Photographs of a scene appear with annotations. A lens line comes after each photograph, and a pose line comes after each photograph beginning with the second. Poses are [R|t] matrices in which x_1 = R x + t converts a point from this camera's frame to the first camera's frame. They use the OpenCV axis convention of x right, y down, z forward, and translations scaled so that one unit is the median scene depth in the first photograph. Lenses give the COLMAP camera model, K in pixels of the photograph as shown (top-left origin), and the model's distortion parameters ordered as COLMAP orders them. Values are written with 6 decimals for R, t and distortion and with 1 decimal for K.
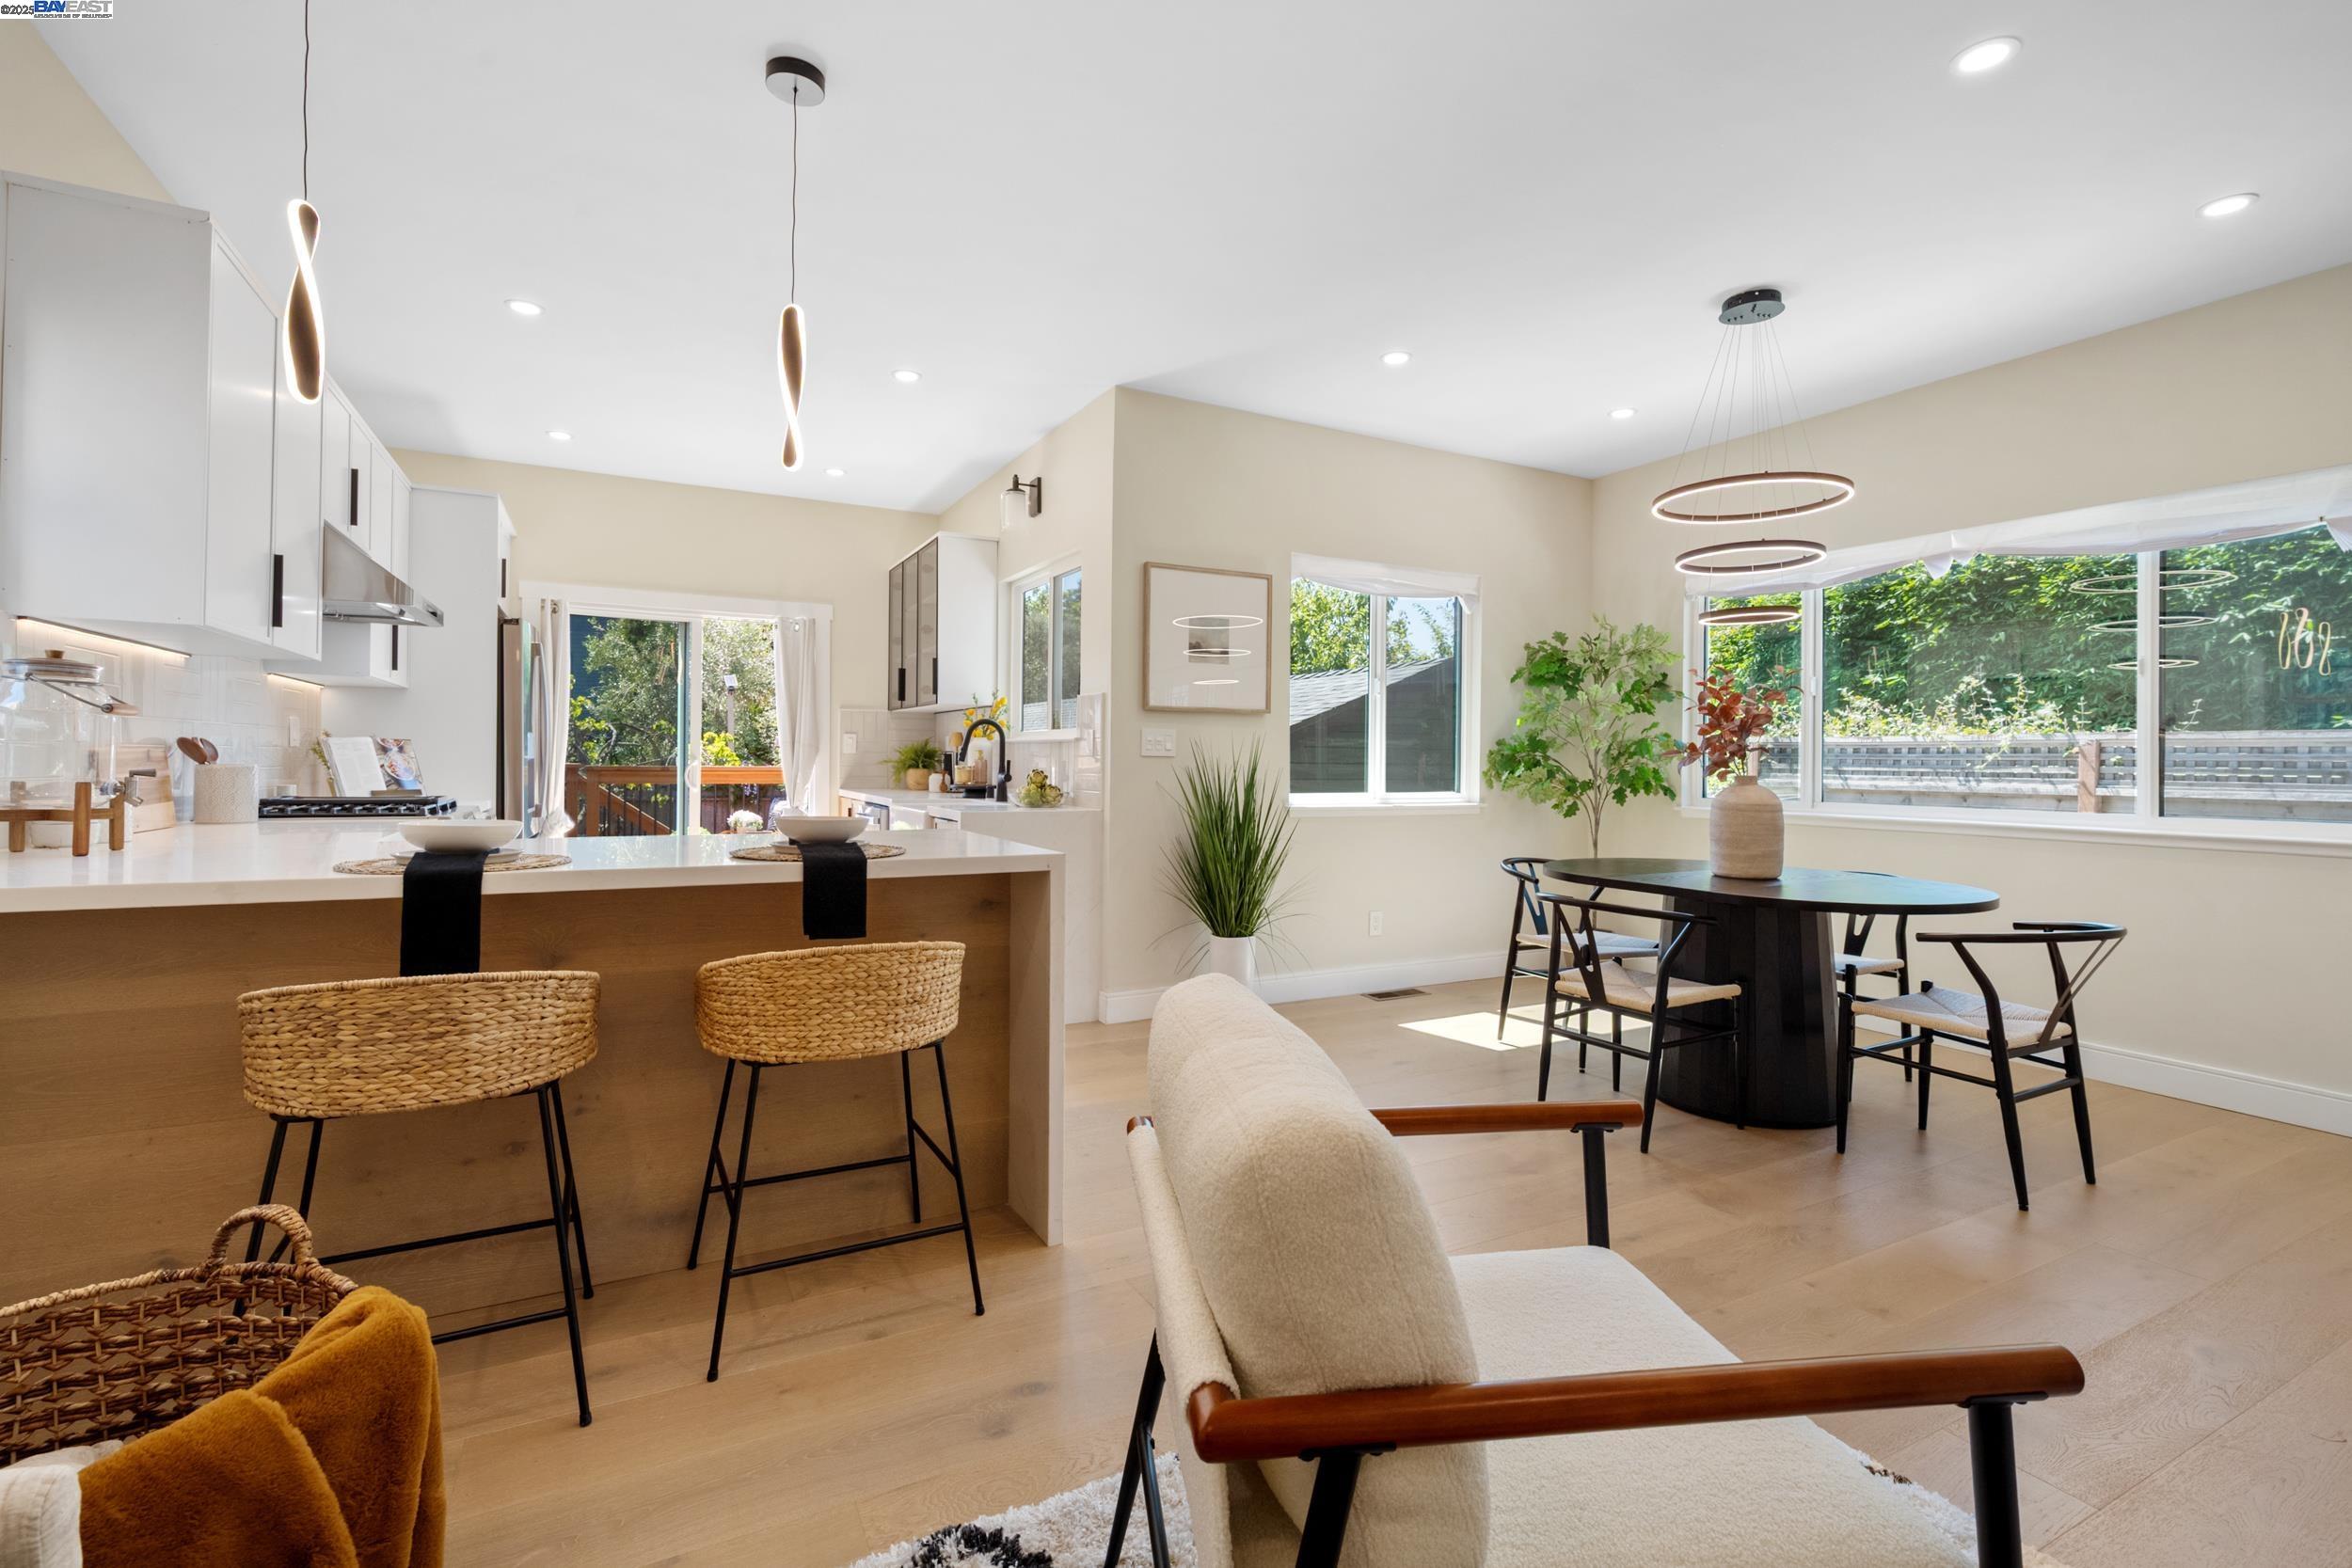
lens RADIAL K [[1050.2, 0, 1182.1], [0, 1050.2, 760.3], [0, 0, 1]] dist [0.002033, -0.000068]
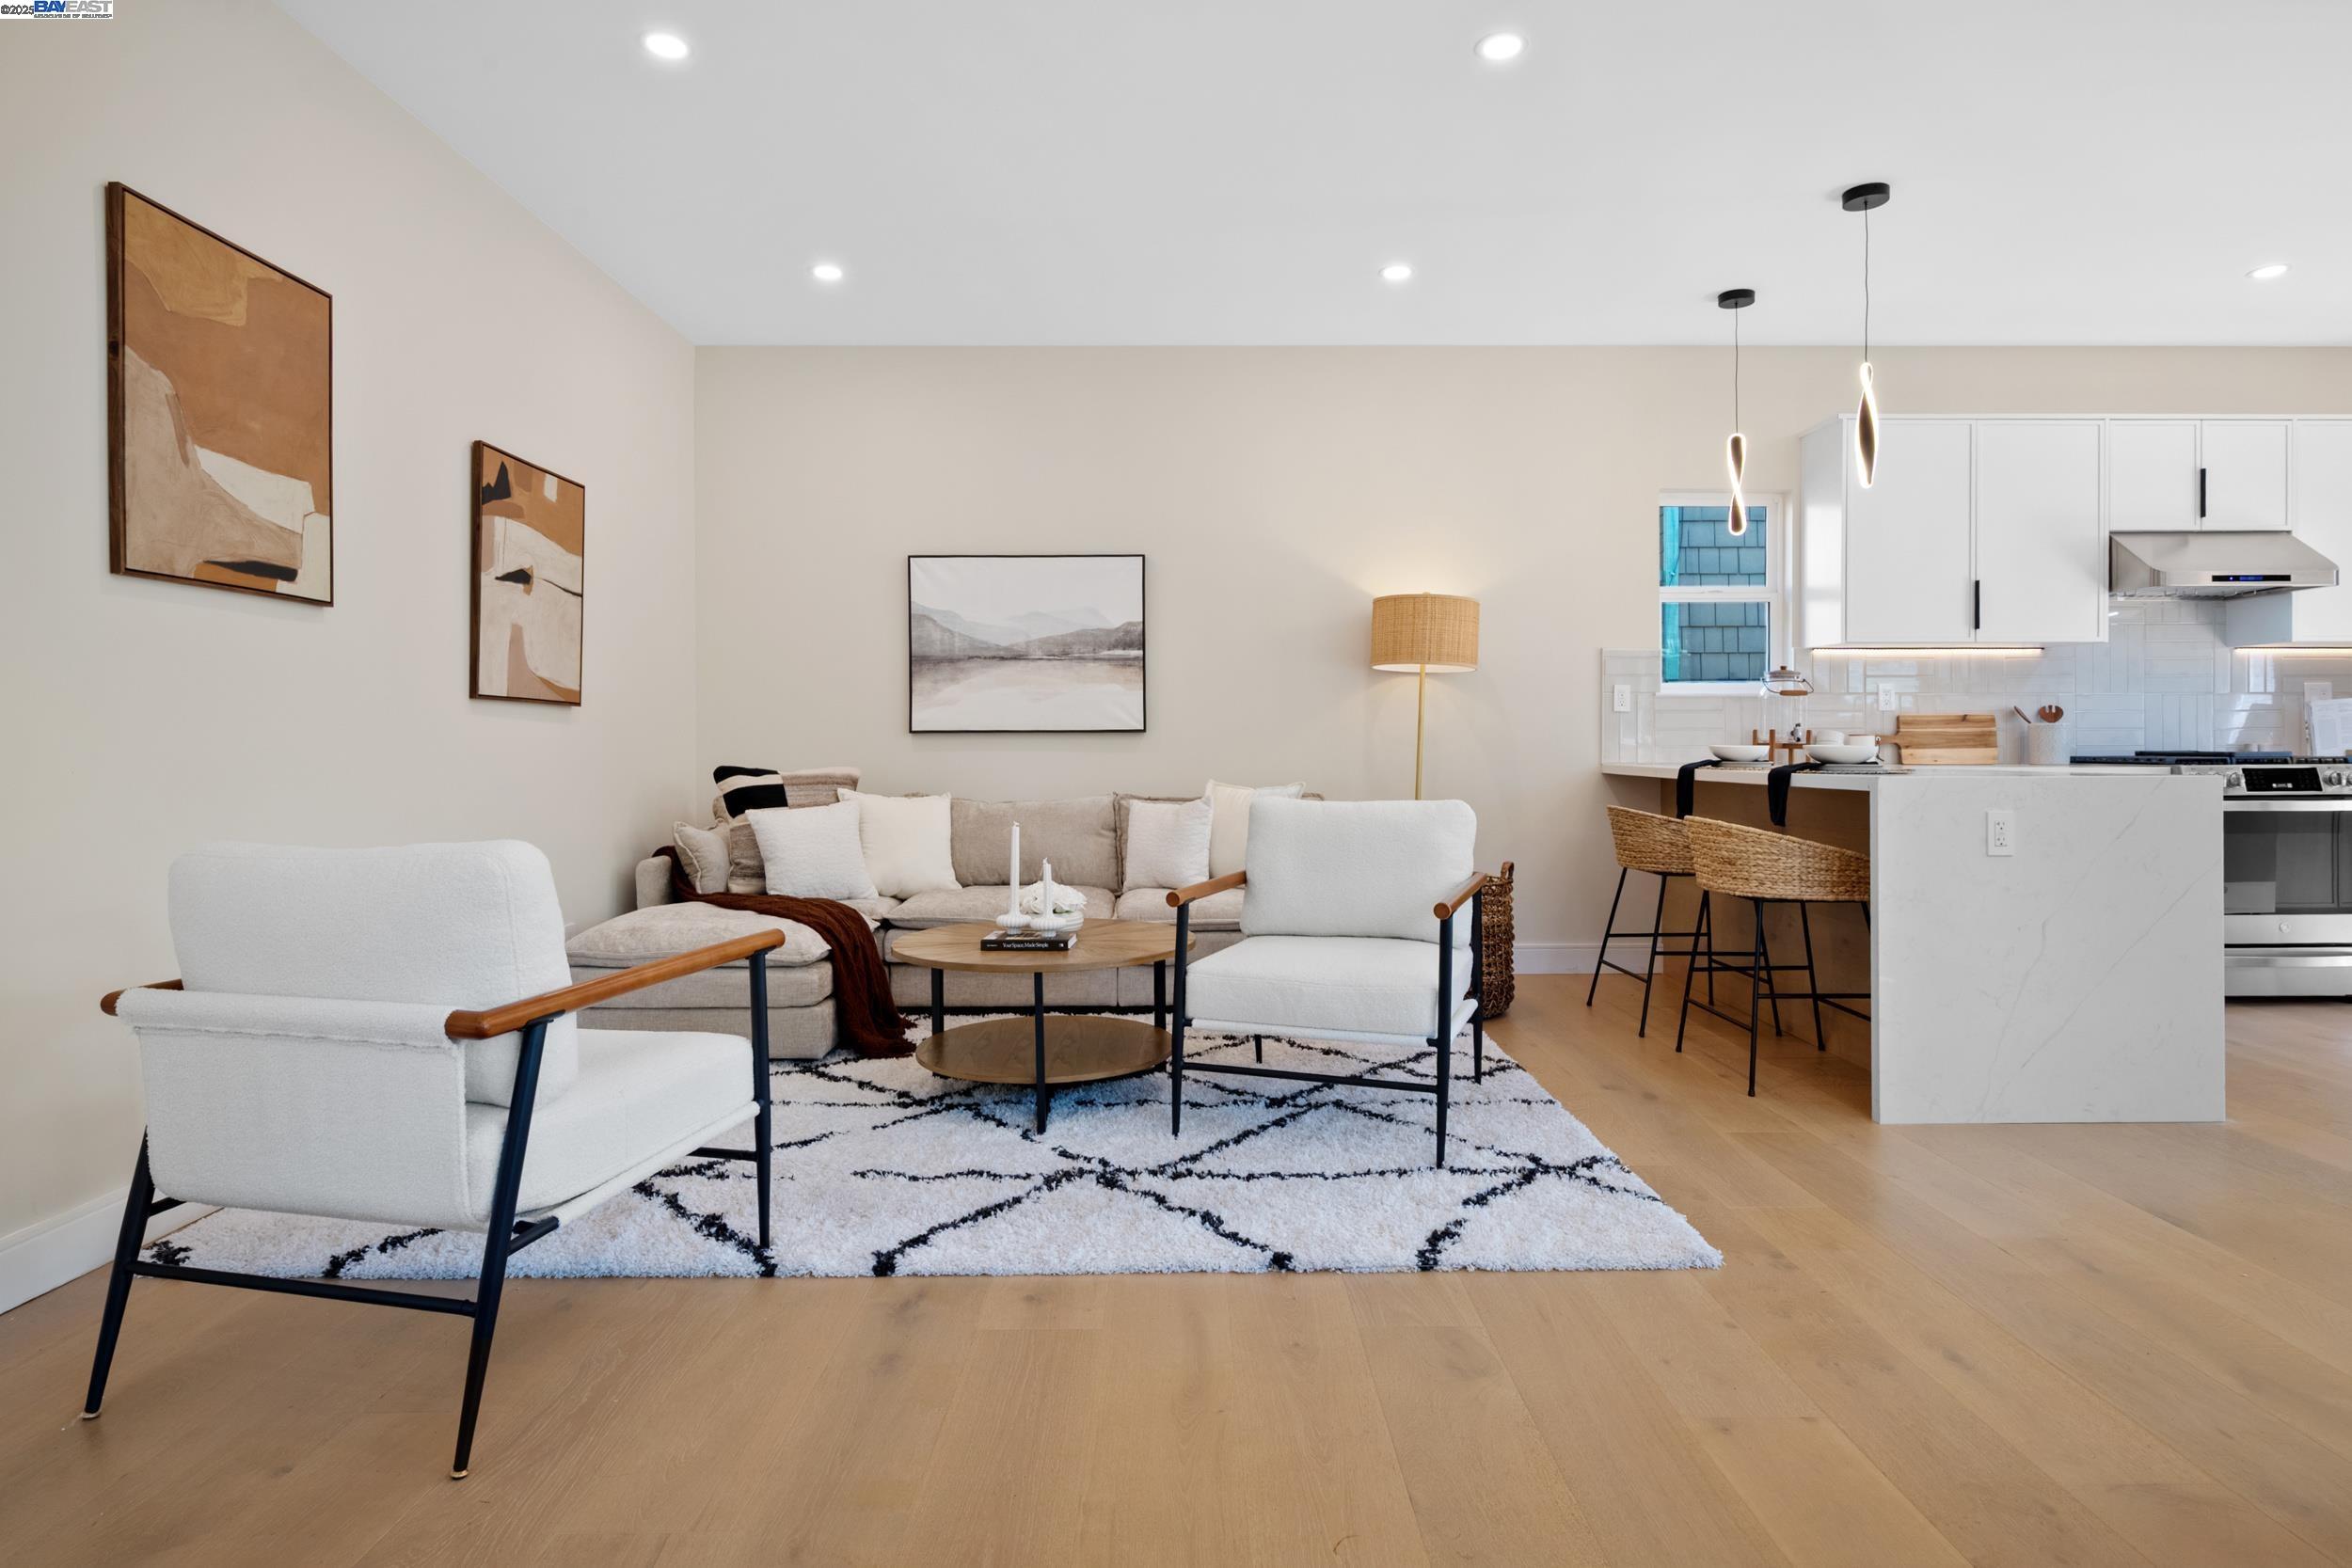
lens RADIAL K [[1220.6, 0, 1181.6], [0, 1220.6, 746.2], [0, 0, 1]] dist [0.001282, 0.000540]
pose [[-0.460886, -0.010363, -0.887399, 0.673041], [-0.002804, 0.999944, -0.010221, 0.033875], [0.887455, -0.002222, -0.460889, 0.447894]]
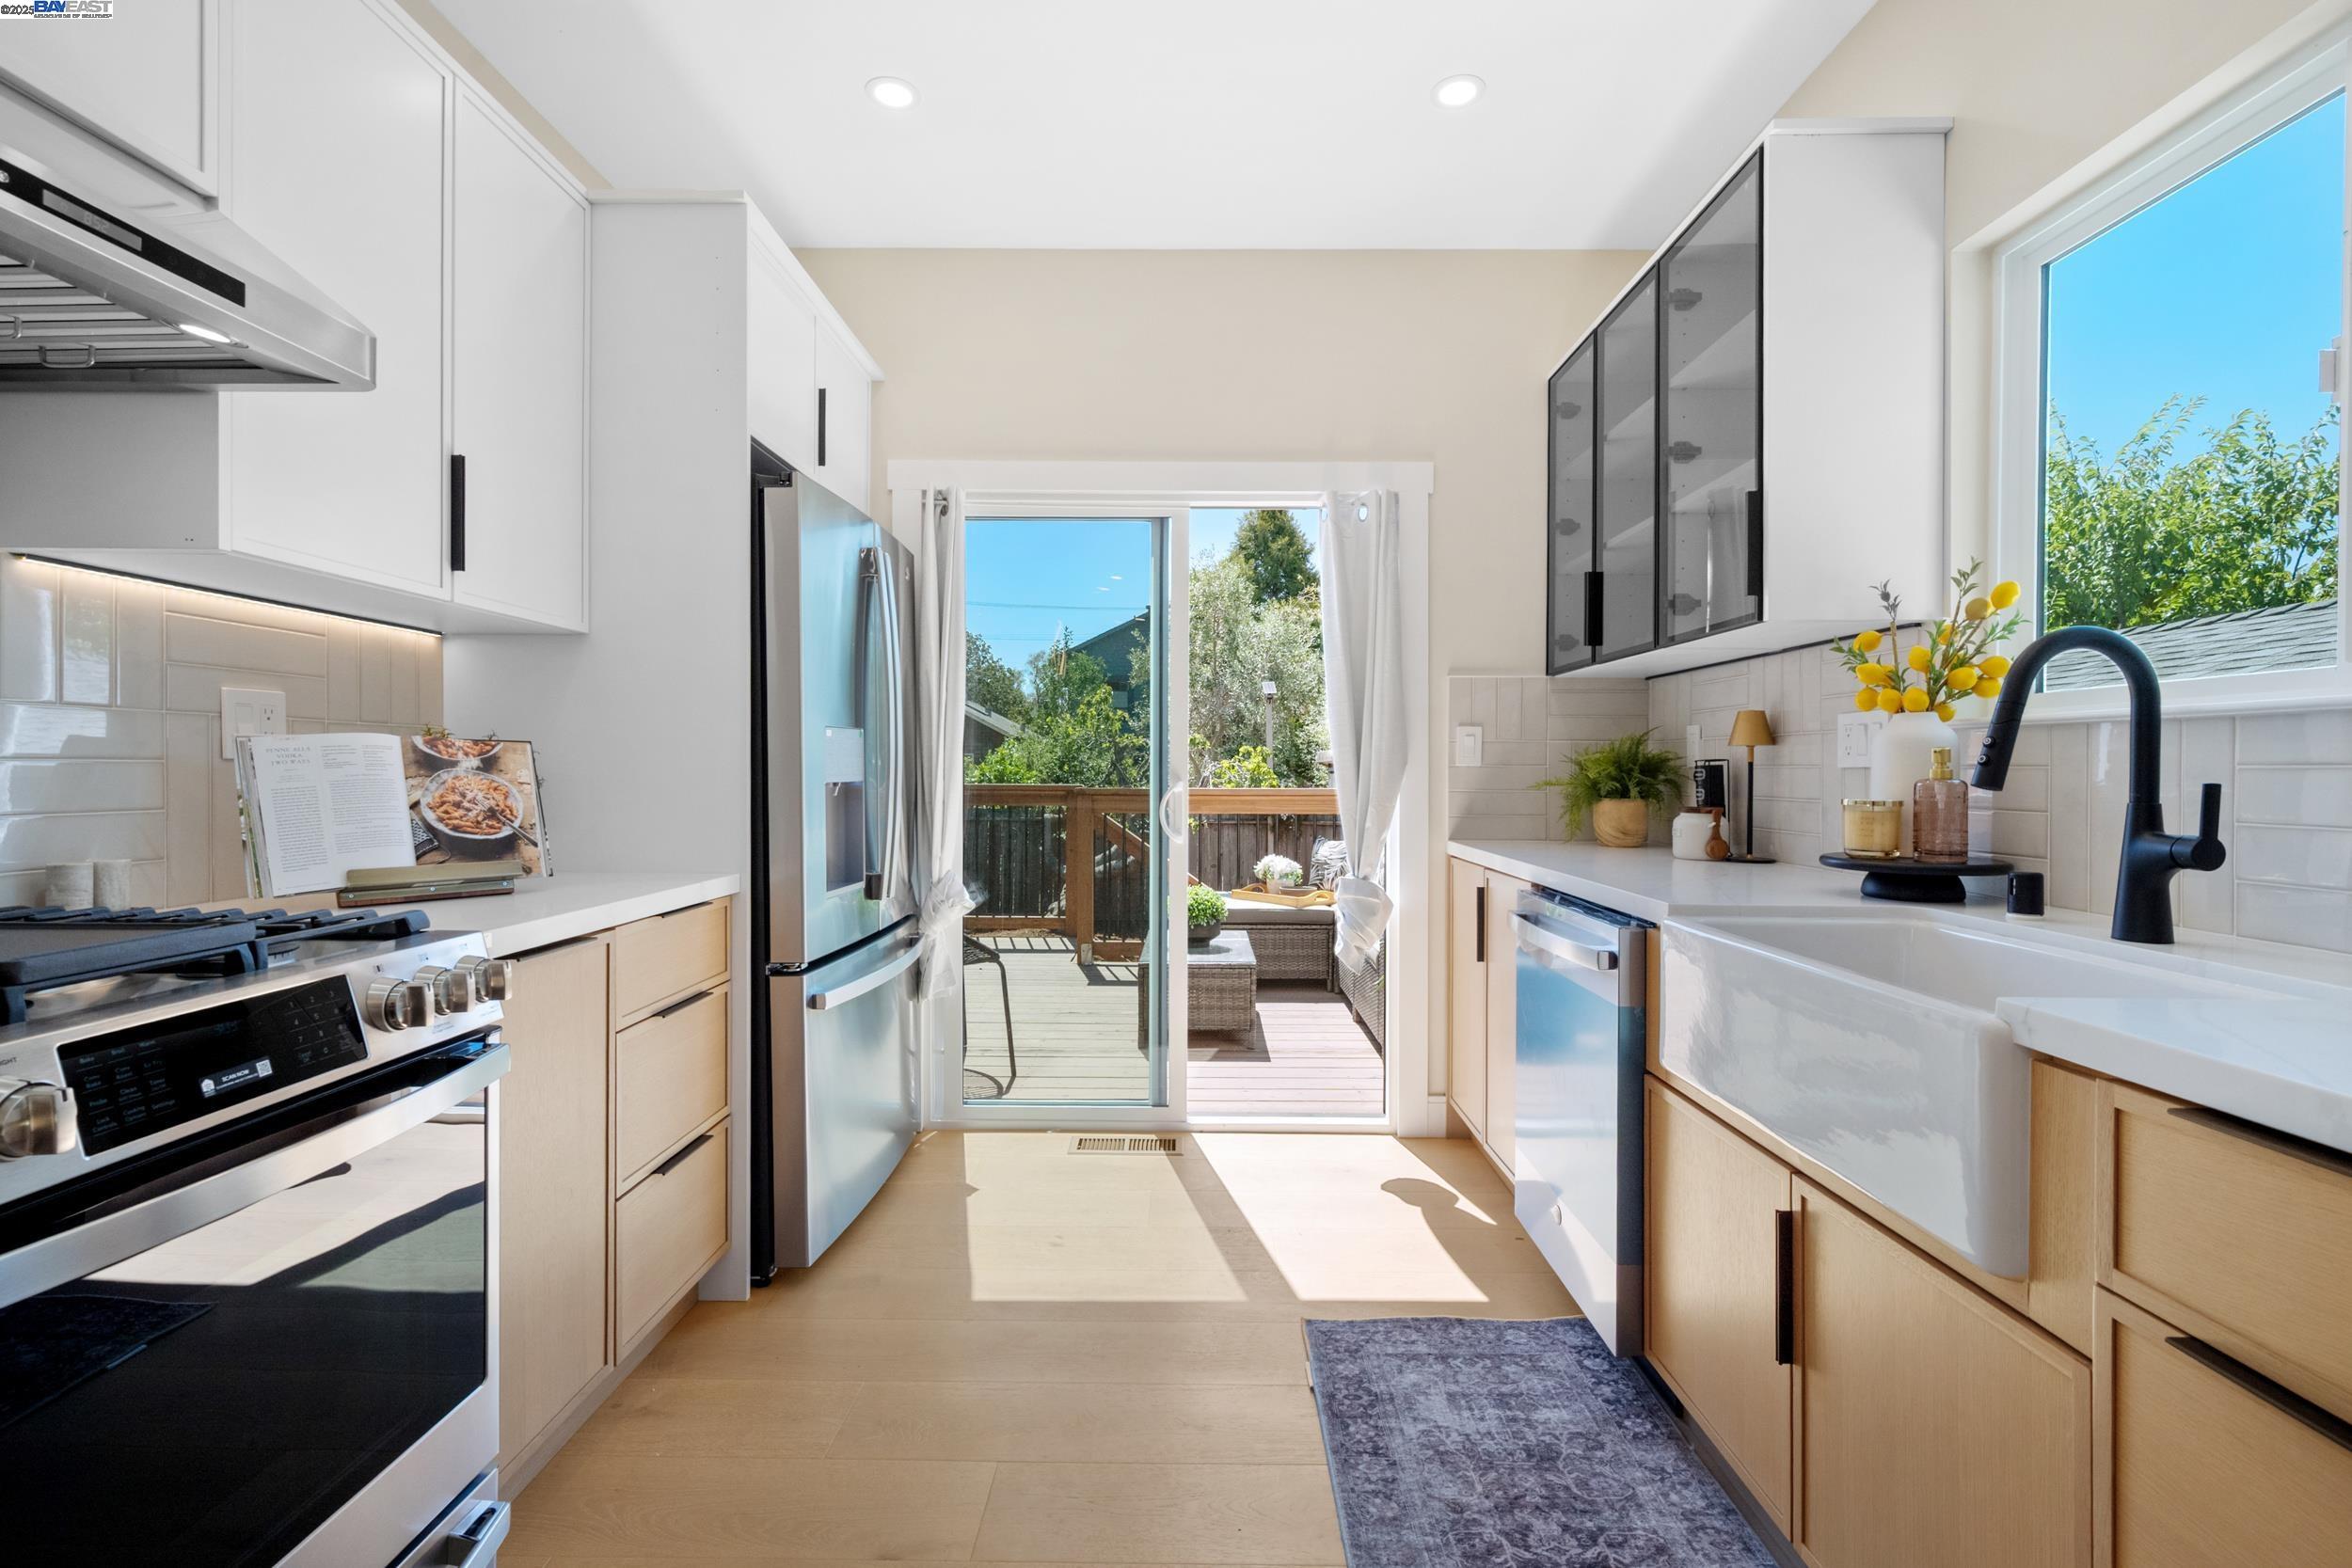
lens RADIAL K [[1060.0, 0, 1180.5], [0, 1060.0, 776.4], [0, 0, 1]] dist [0.002095, 0.000077]
pose [[0.879427, -0.005349, -0.476003, -0.262480], [0.005325, 0.999985, -0.001398, -0.002832], [0.476003, -0.001305, 0.879443, 0.664554]]
